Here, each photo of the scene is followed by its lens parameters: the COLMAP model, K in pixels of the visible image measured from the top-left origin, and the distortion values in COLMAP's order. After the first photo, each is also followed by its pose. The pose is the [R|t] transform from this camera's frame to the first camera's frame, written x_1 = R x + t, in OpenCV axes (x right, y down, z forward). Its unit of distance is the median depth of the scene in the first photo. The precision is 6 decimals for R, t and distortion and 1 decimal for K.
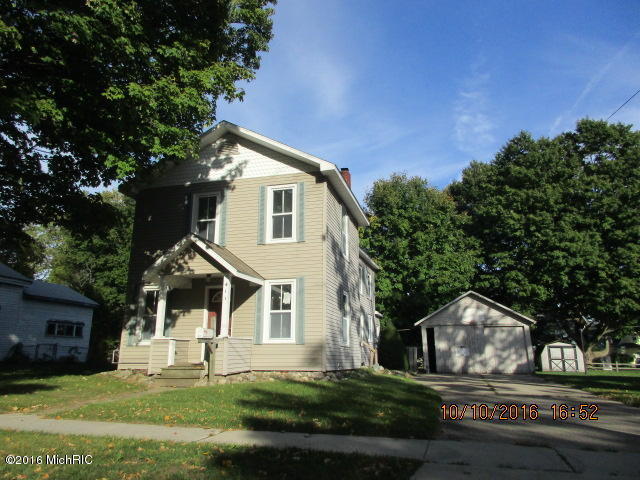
lens RADIAL K [[478.5, 0, 319.1], [0, 478.5, 239.3], [0, 0, 1]] dist [-0.002323, -0.002019]
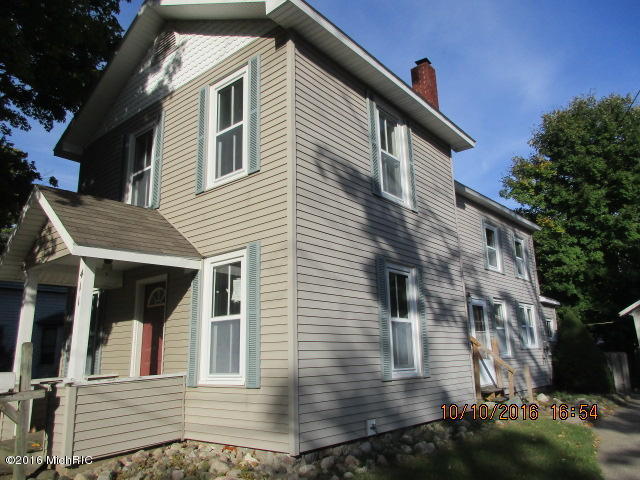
lens RADIAL K [[478.5, 0, 320.1], [0, 478.5, 240.5], [0, 0, 1]] dist [-0.002323, -0.002019]
pose [[0.908289, -0.122900, -0.399883, 0.197910], [0.128506, 0.991625, -0.012881, 0.083427], [0.398117, -0.039688, 0.916476, 0.547342]]
